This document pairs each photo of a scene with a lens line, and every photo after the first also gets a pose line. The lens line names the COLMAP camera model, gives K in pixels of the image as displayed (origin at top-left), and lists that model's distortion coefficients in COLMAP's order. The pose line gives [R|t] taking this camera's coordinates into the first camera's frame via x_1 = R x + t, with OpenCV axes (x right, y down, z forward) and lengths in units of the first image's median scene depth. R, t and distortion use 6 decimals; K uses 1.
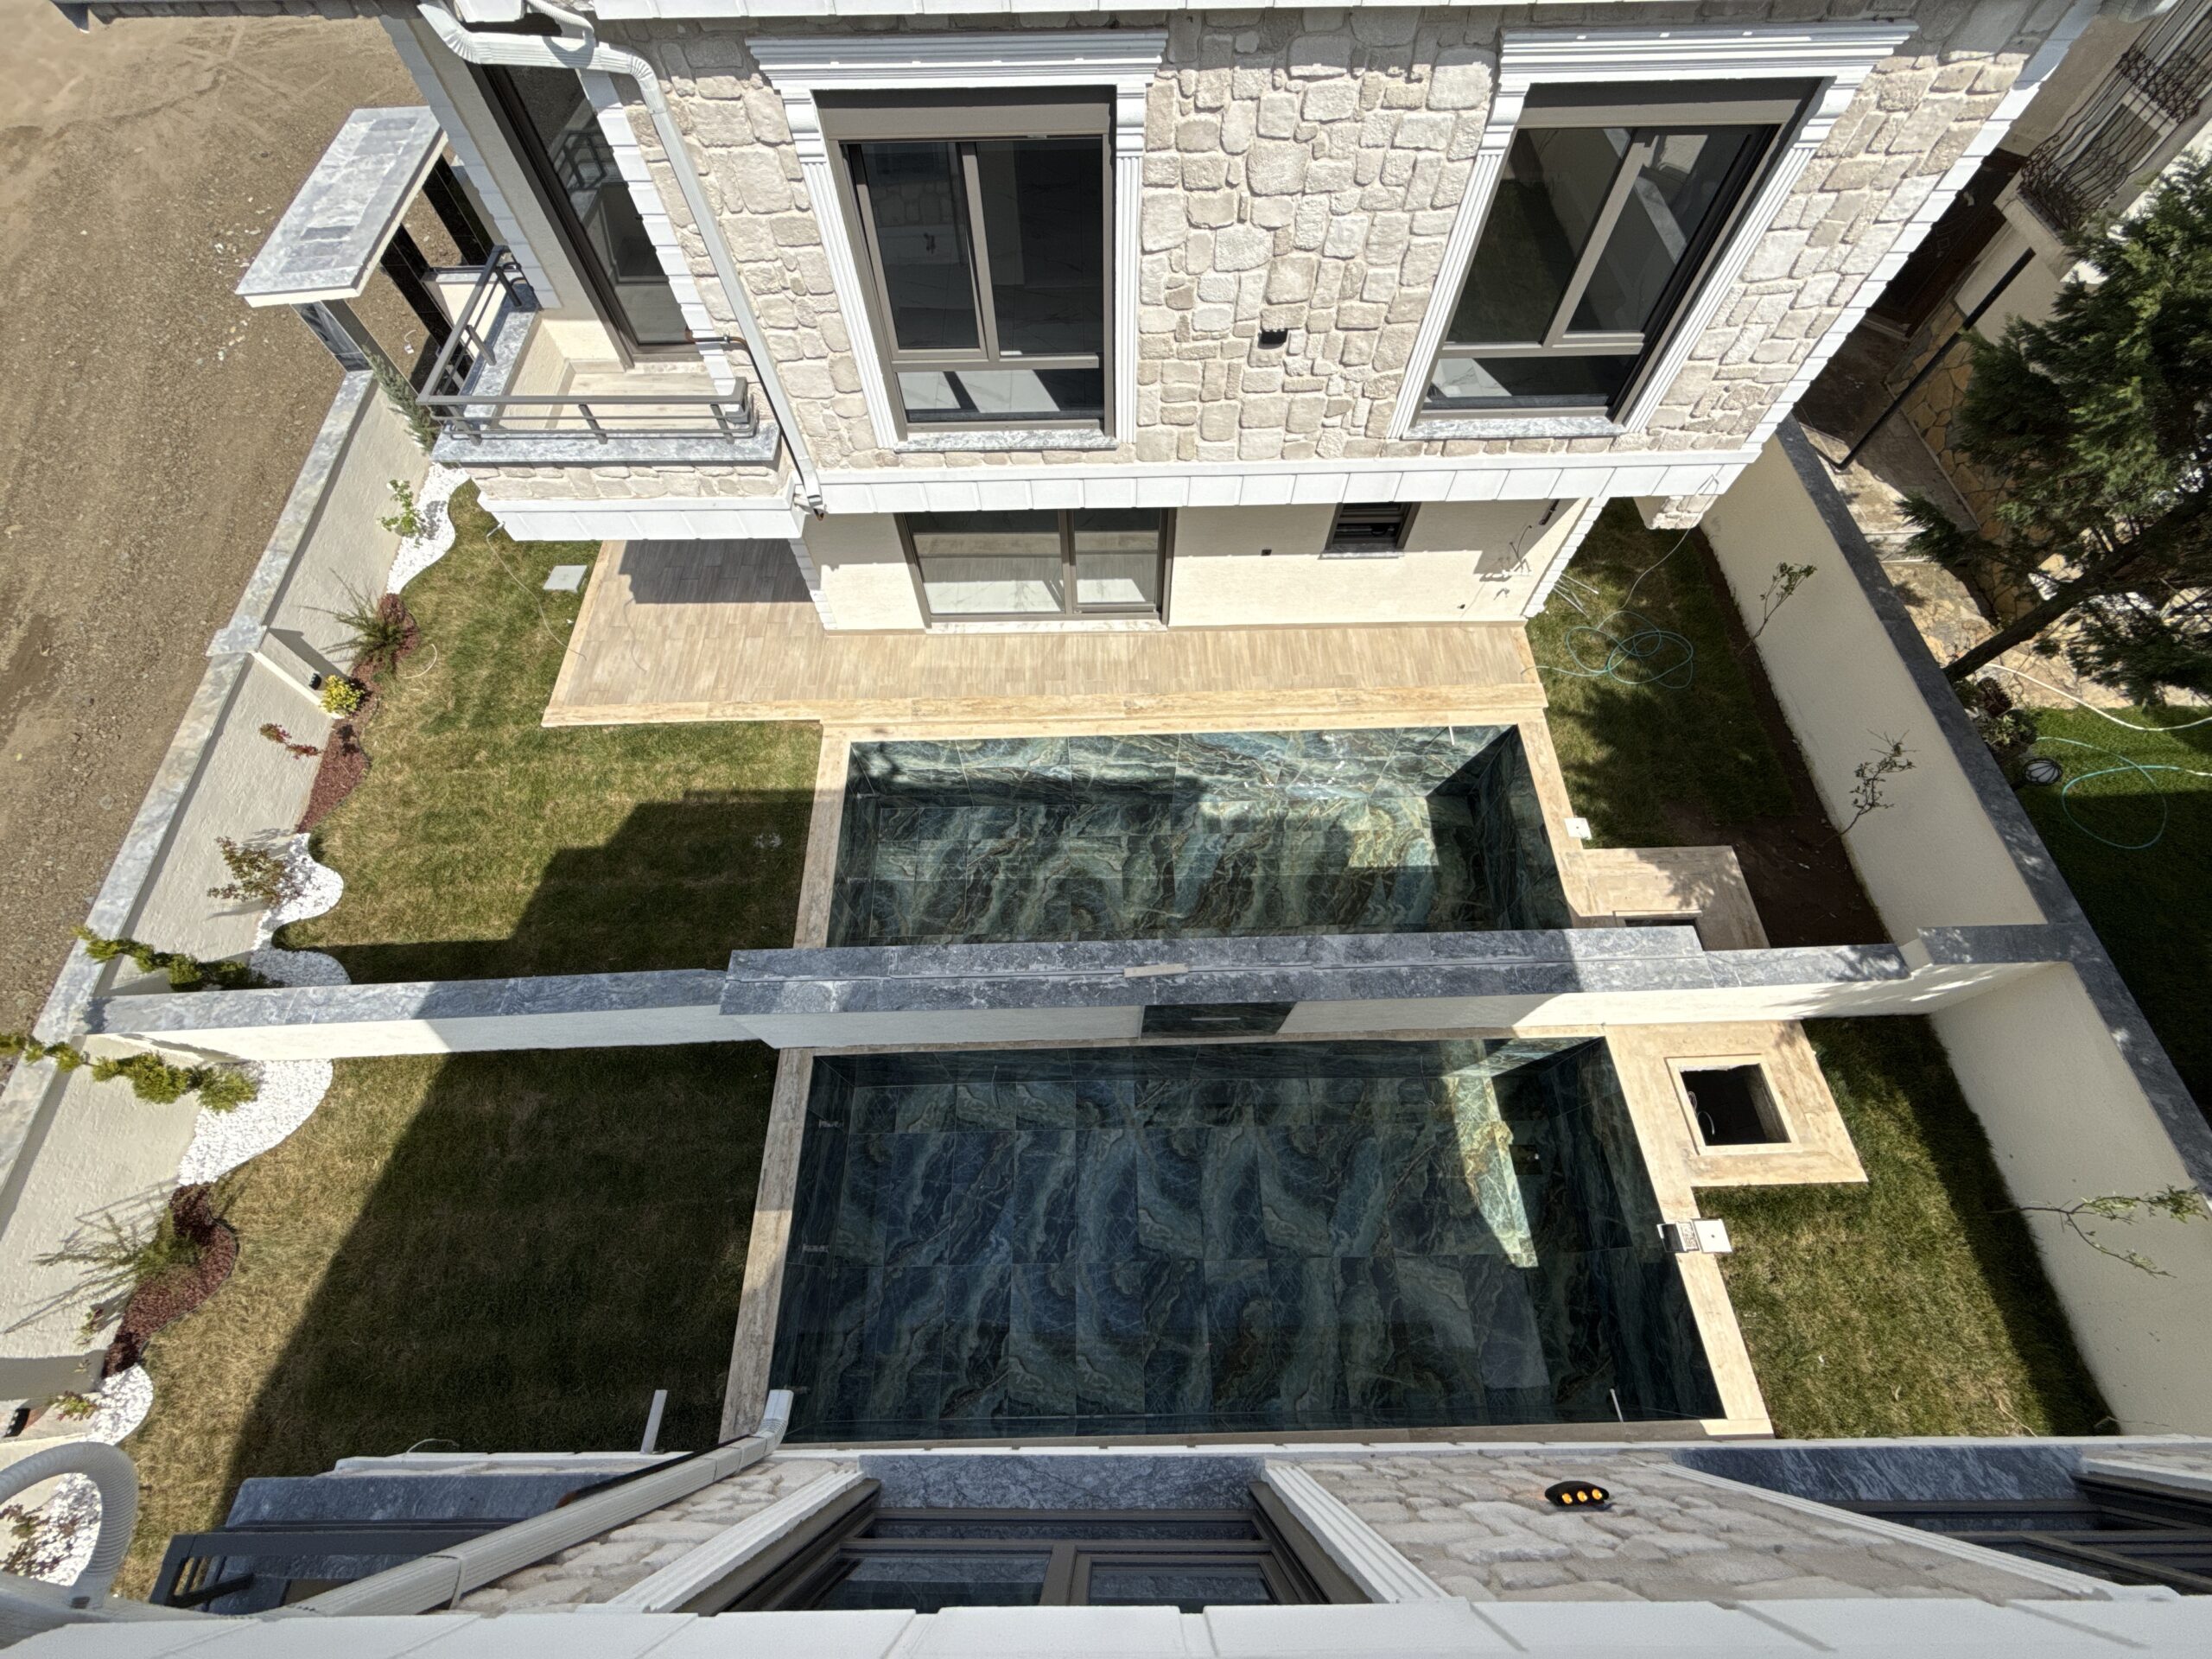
lens RADIAL K [[881.4, 0, 1106.6], [0, 881.4, 827.0], [0, 0, 1]] dist [-0.000372, 0.000287]
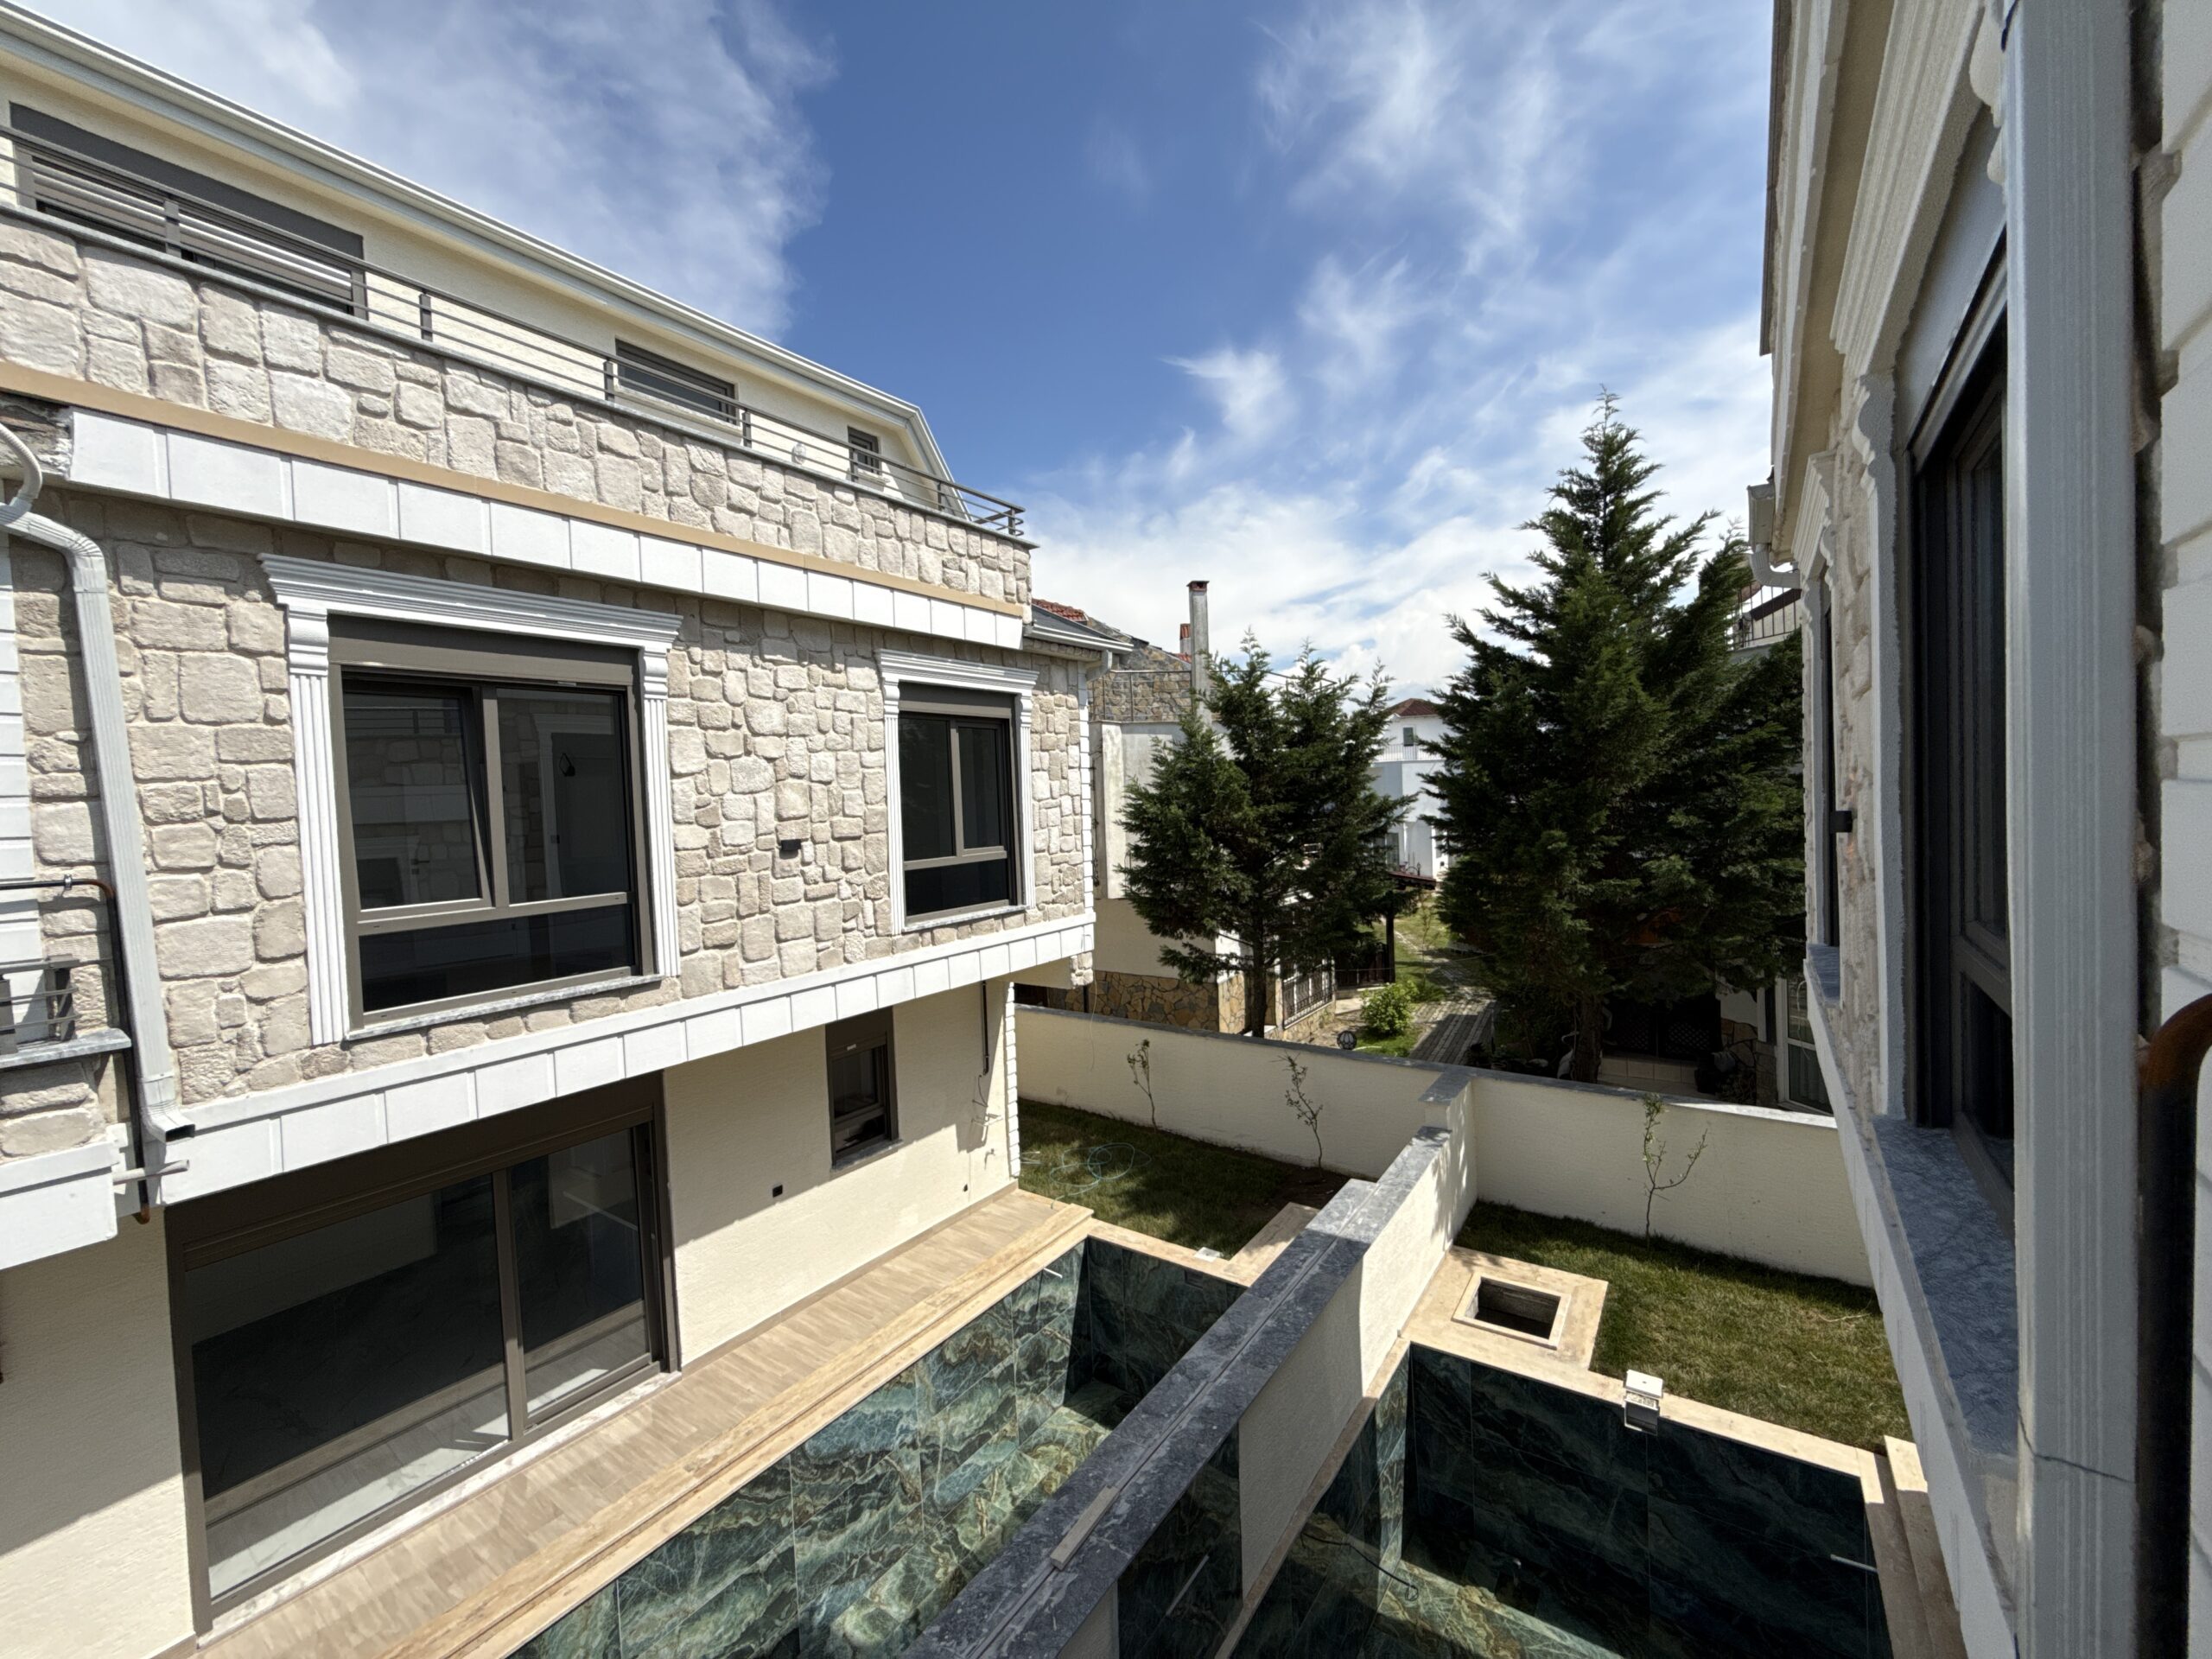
lens RADIAL K [[881.4, 0, 1104.5], [0, 881.4, 829.5], [0, 0, 1]] dist [-0.000372, 0.000287]
pose [[0.596884, -0.042679, 0.801192, -0.365026], [0.722079, 0.463889, -0.513234, 0.239742], [-0.349759, 0.884865, 0.307705, 0.361881]]
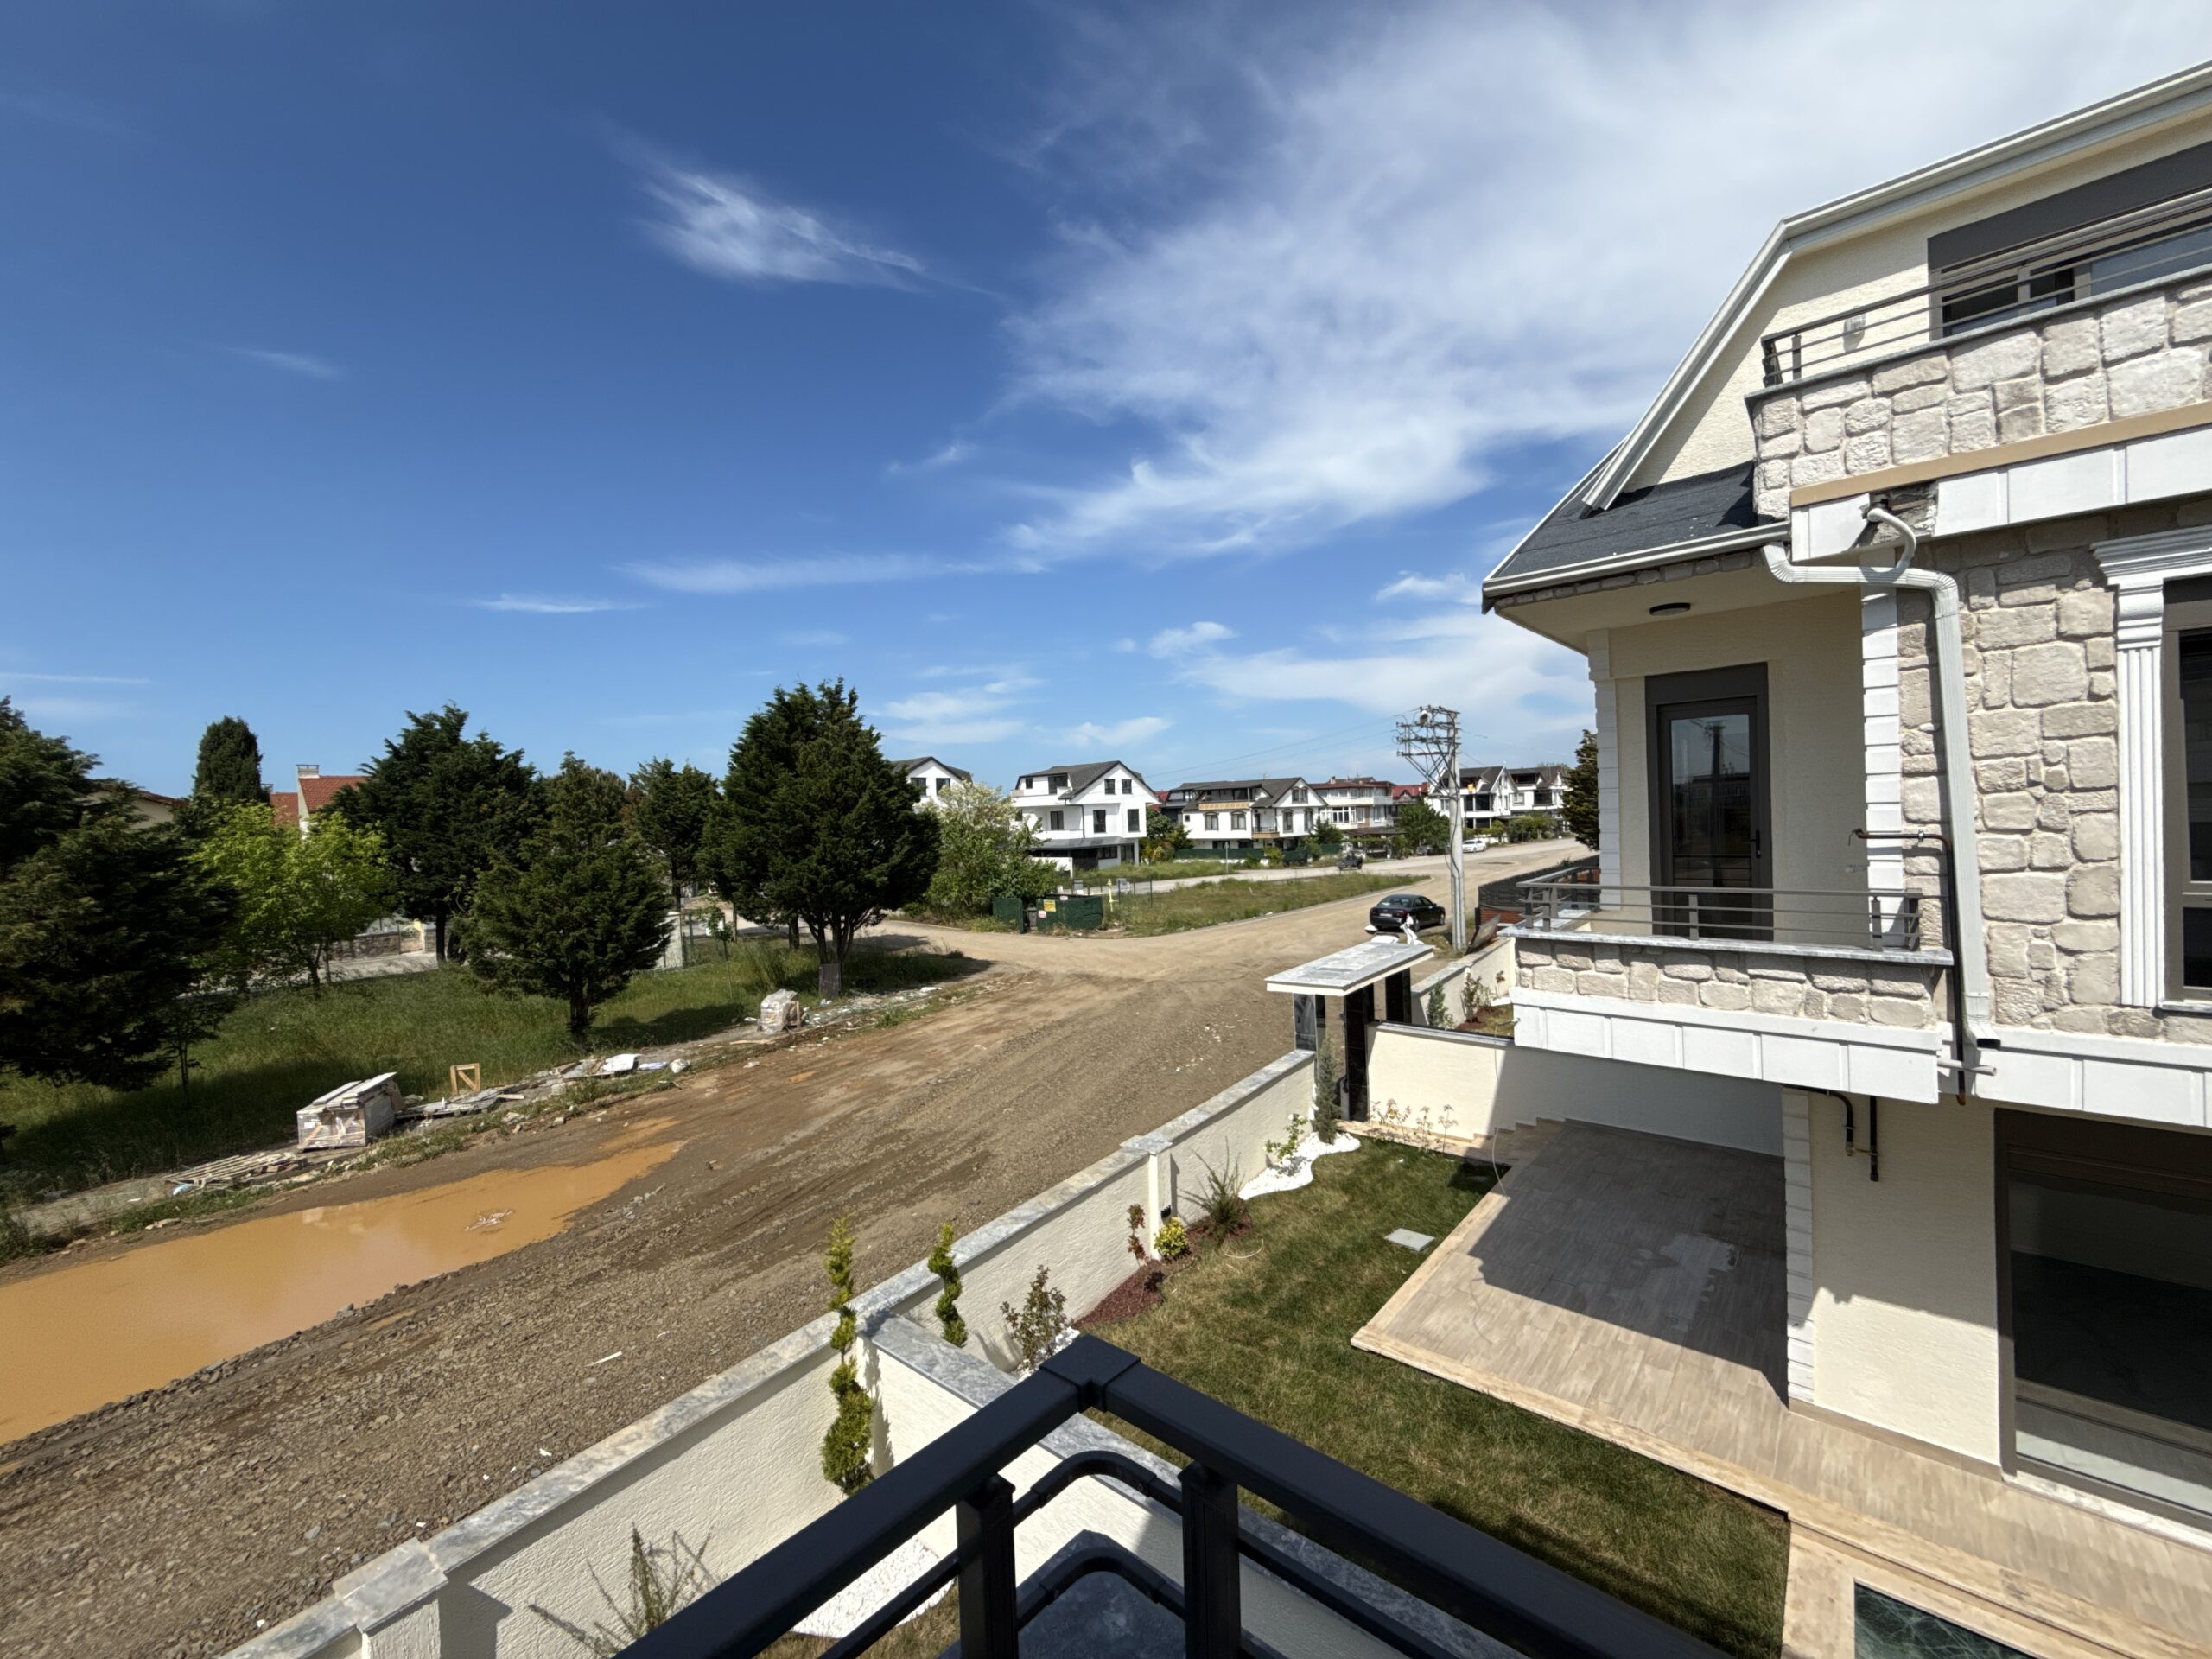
lens RADIAL K [[881.4, 0, 1106.5], [0, 881.4, 829.2], [0, 0, 1]] dist [-0.000372, 0.000287]
pose [[0.738658, -0.008588, -0.674026, -0.323720], [-0.577890, 0.506707, -0.639759, 0.363197], [0.347027, 0.862076, 0.369320, 0.277388]]
